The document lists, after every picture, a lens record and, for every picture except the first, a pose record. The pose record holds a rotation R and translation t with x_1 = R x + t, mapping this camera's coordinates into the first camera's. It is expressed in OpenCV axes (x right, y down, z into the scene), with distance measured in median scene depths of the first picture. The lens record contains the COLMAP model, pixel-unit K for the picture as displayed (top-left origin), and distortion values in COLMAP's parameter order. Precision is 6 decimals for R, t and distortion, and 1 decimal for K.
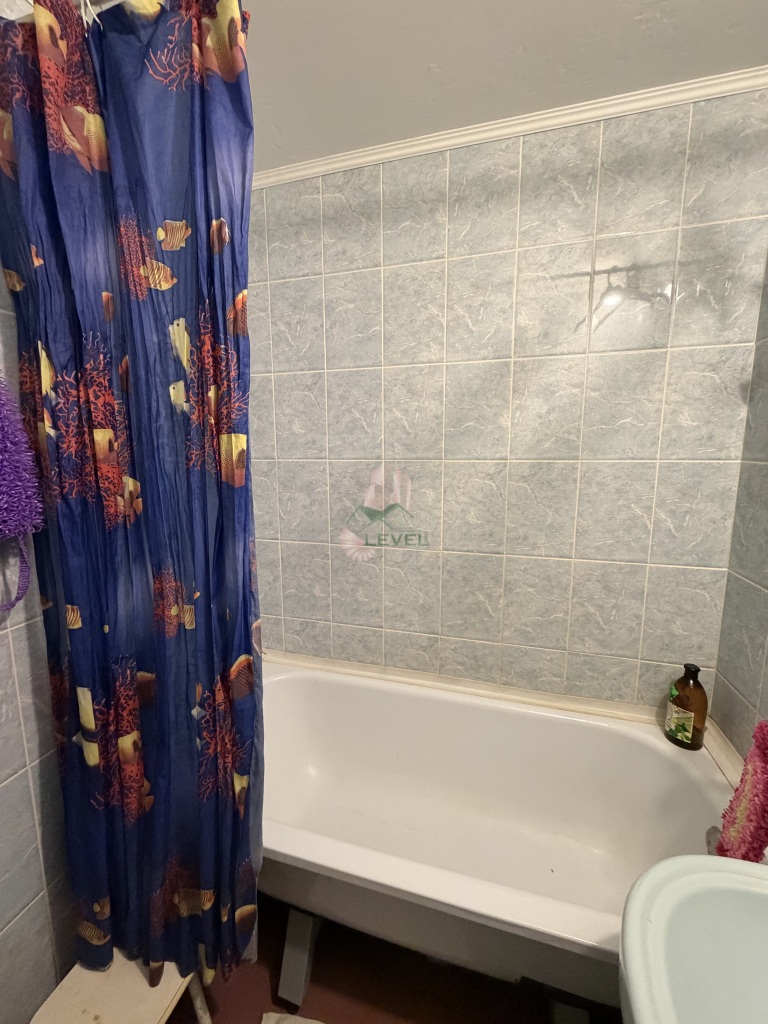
lens RADIAL K [[408.2, 0, 381.9], [0, 408.2, 509.6], [0, 0, 1]] dist [0.000485, -0.000147]
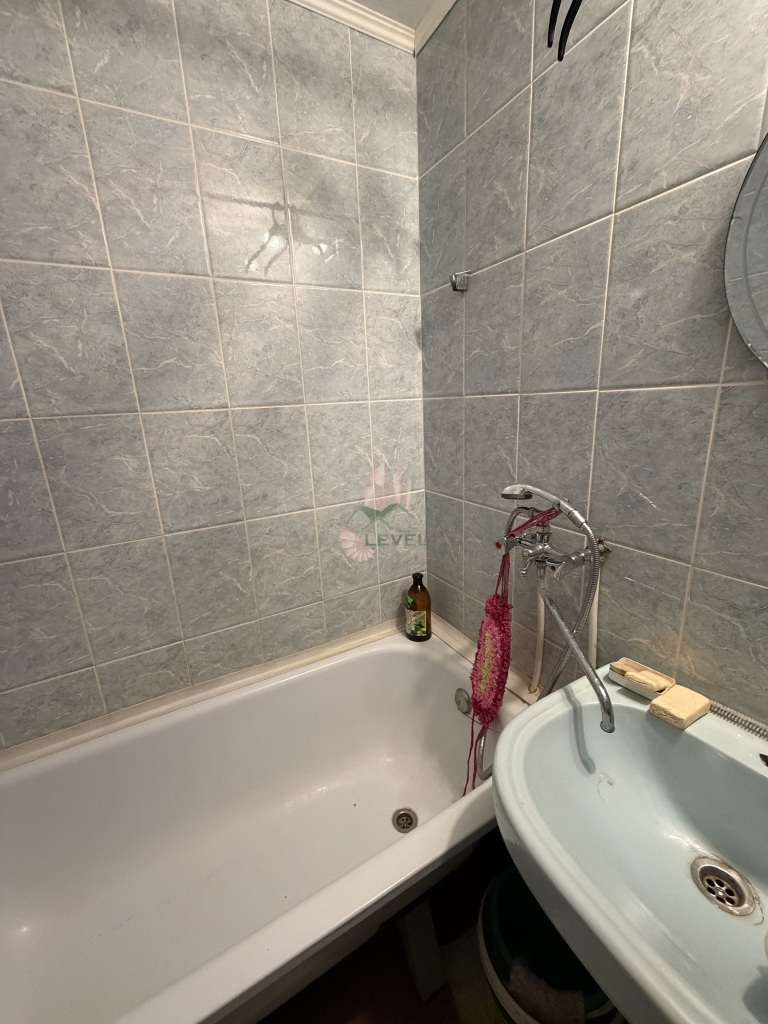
lens RADIAL K [[408.2, 0, 381.4], [0, 408.2, 509.7], [0, 0, 1]] dist [0.000485, -0.000147]
pose [[0.705363, -0.209736, 0.677107, -0.078304], [0.149868, 0.977756, 0.146741, 0.005593], [-0.692823, -0.002029, 0.721105, 0.193469]]
